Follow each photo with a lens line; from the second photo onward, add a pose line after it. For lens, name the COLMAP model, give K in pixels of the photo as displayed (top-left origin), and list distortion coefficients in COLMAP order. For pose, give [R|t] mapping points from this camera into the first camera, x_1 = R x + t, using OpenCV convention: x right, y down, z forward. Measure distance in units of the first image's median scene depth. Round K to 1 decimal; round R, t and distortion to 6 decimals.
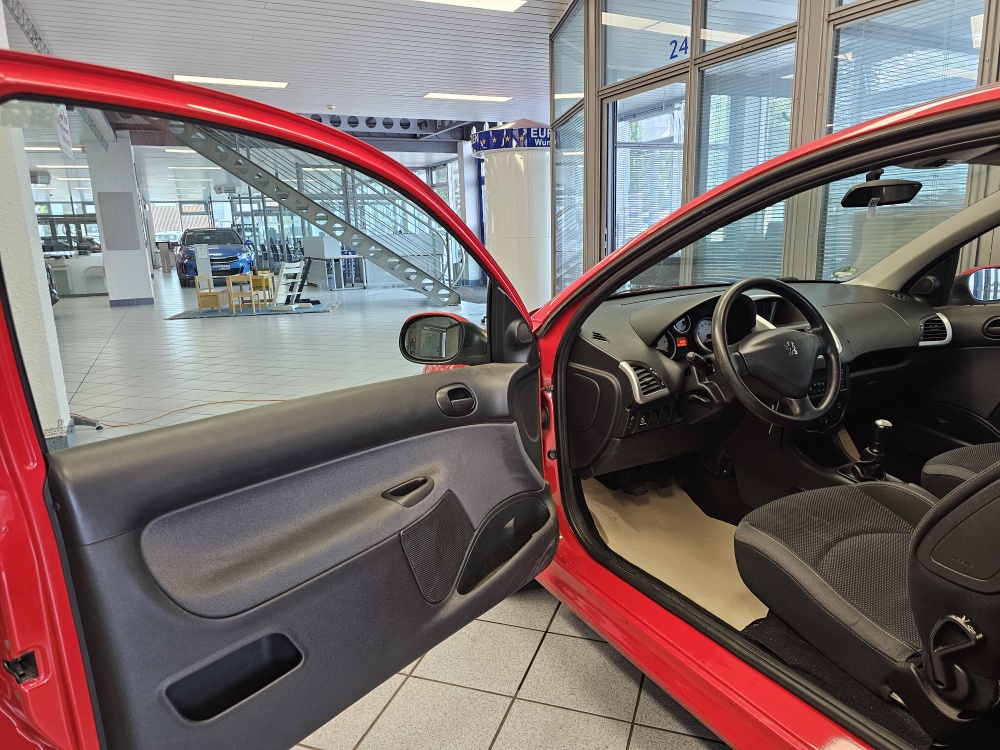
lens RADIAL K [[674.8, 0, 496.8], [0, 674.8, 389.4], [0, 0, 1]] dist [0.012448, -0.004176]
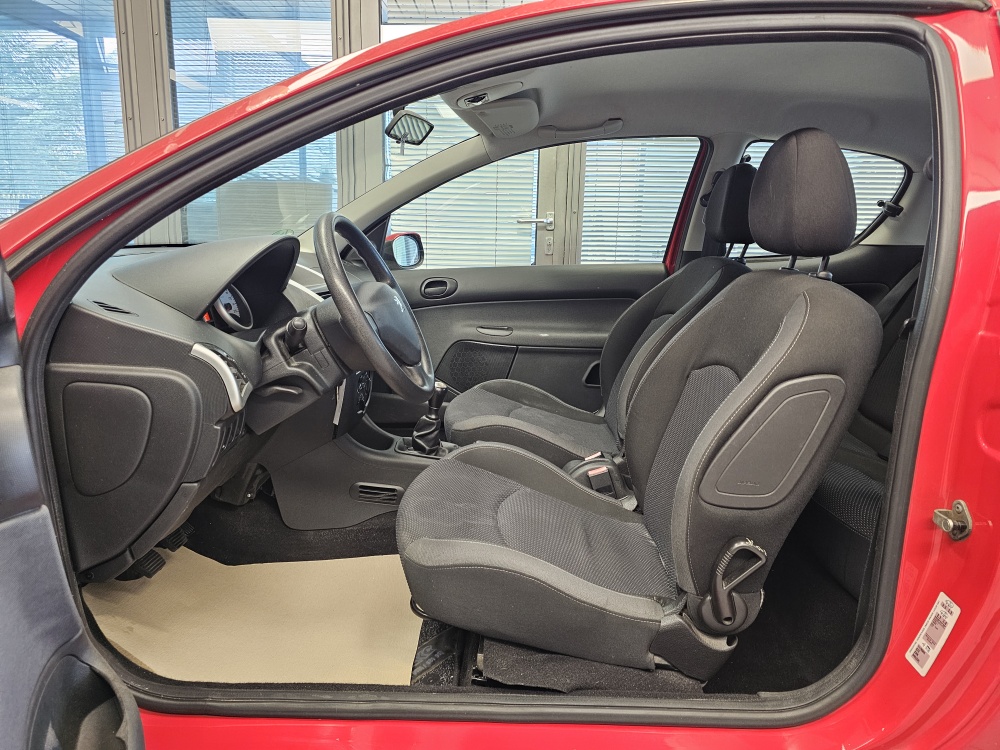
lens RADIAL K [[665.6, 0, 498.2], [0, 665.6, 367.9], [0, 0, 1]] dist [0.074279, -0.082505]
pose [[0.484508, -0.130676, 0.864971, -0.171205], [0.164762, 0.984715, 0.056476, -0.011519], [-0.859131, 0.115151, 0.498633, 0.485980]]
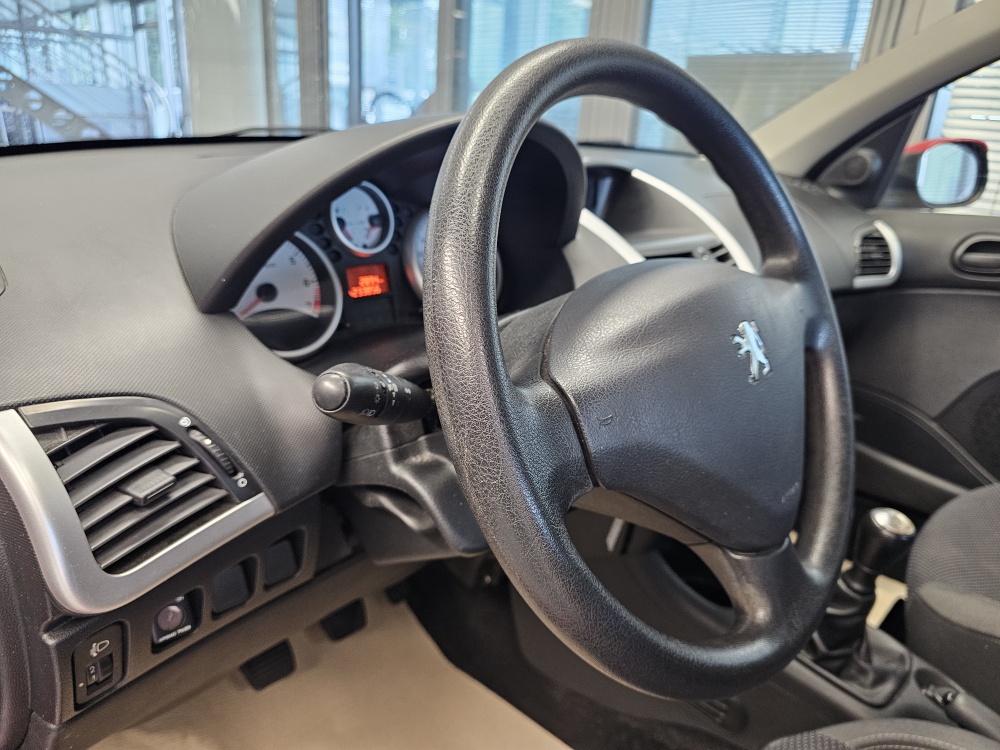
lens RADIAL K [[665.6, 0, 498.2], [0, 665.6, 367.9], [0, 0, 1]] dist [0.074279, -0.082505]
pose [[0.945757, -0.027044, 0.323748, 0.255319], [-0.013882, 0.992255, 0.123439, -0.078351], [-0.324578, -0.121237, 0.938057, 0.752636]]
